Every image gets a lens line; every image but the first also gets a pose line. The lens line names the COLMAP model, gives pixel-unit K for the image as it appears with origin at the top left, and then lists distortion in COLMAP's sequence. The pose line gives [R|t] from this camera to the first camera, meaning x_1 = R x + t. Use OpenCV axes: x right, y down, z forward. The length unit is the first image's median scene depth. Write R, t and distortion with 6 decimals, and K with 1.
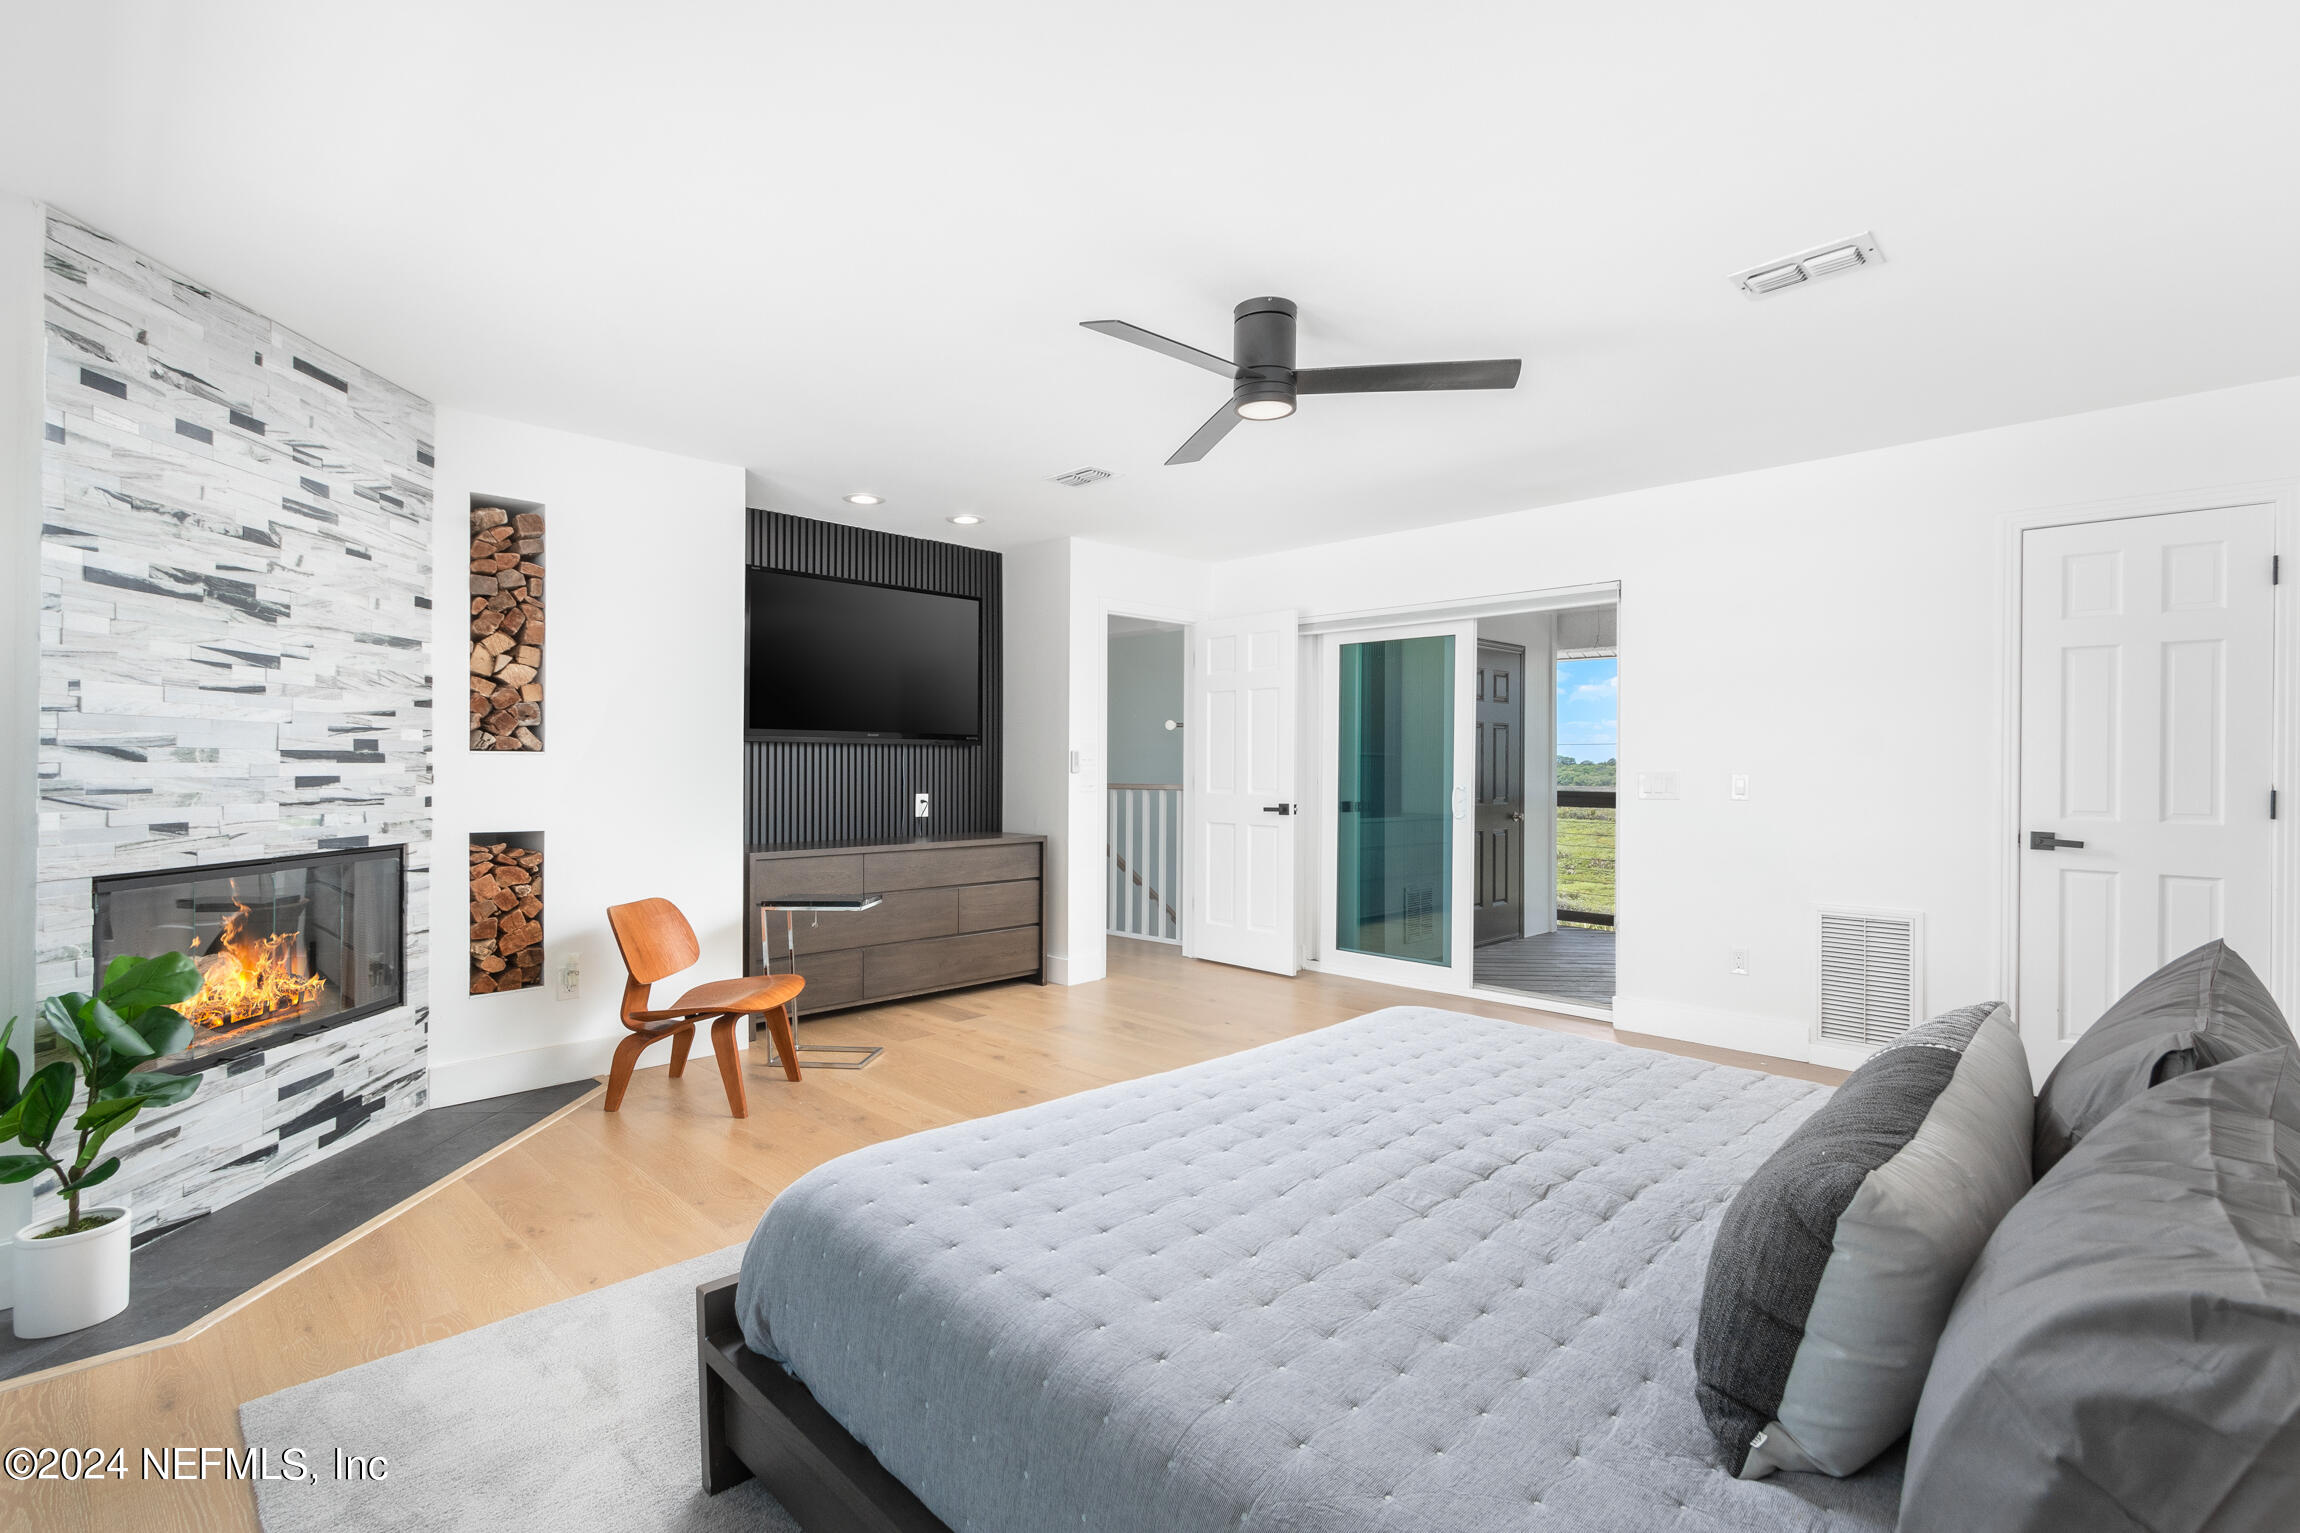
lens RADIAL K [[1074.0, 0, 1153.2], [0, 1074.0, 762.1], [0, 0, 1]] dist [-0.001265, -0.000821]
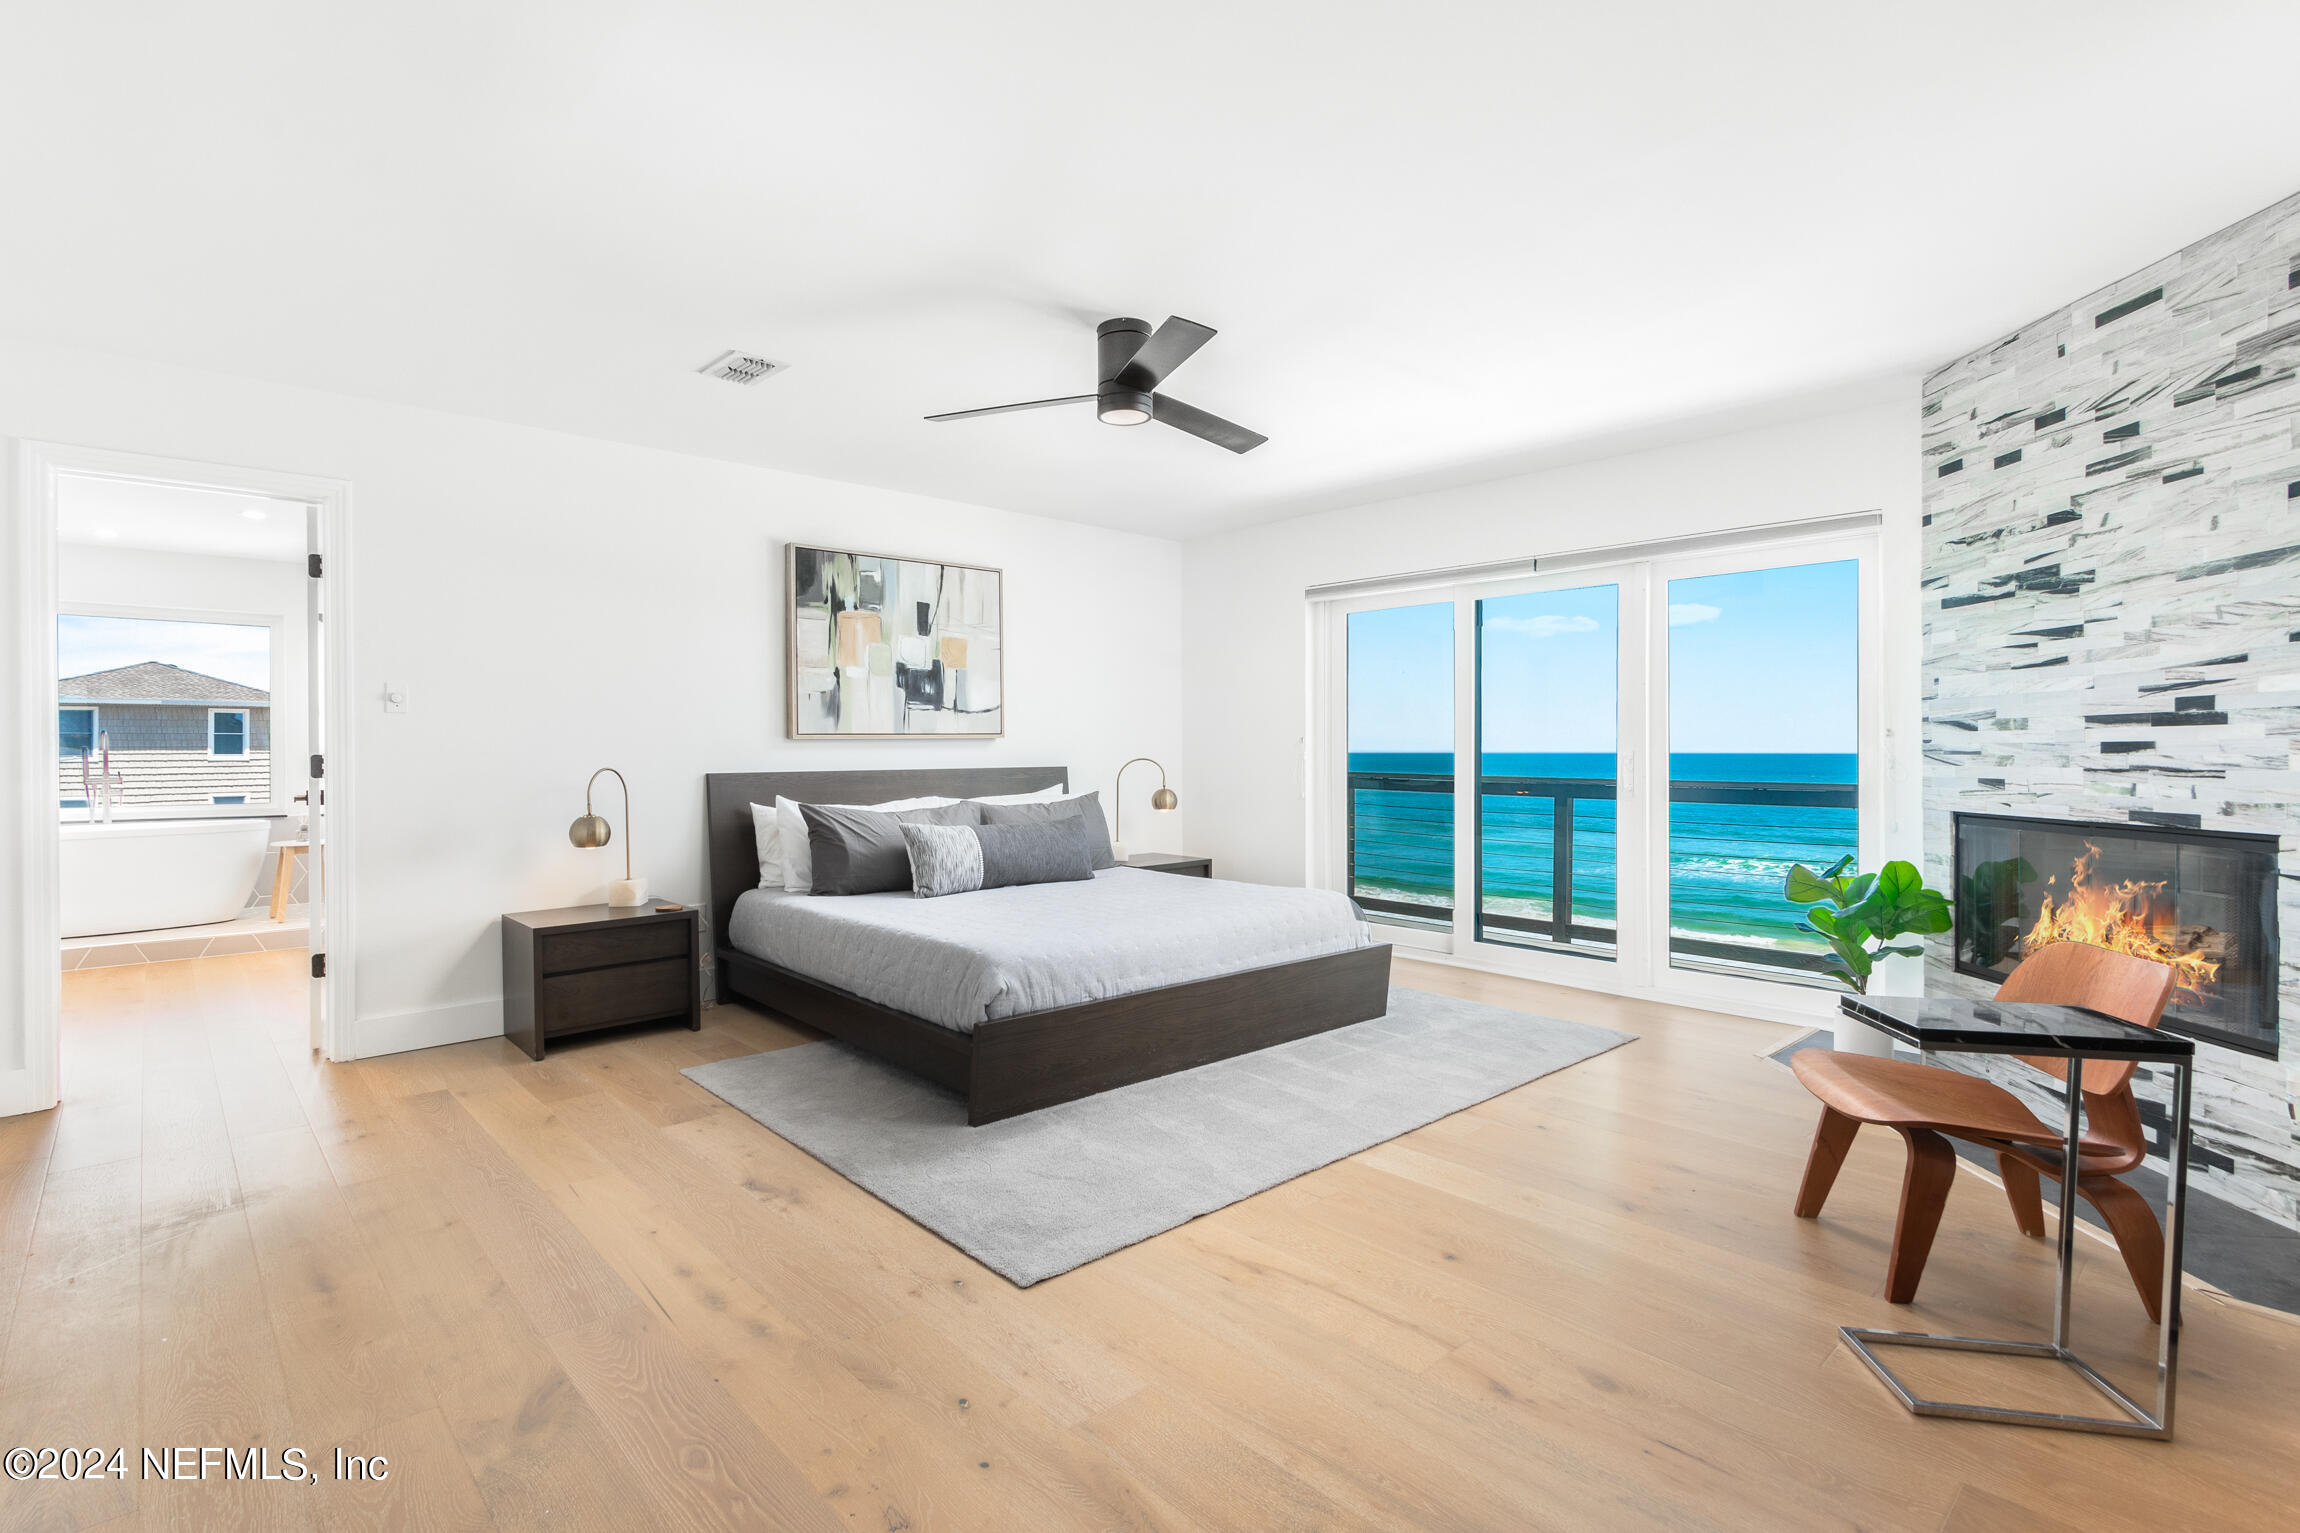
lens RADIAL K [[1074.0, 0, 1139.8], [0, 1074.0, 774.9], [0, 0, 1]] dist [-0.001265, -0.000821]
pose [[-0.999308, -0.002871, 0.037094, 0.040989], [-0.002236, 0.999850, 0.017153, 0.028919], [-0.037137, 0.017058, -0.999165, 2.034566]]
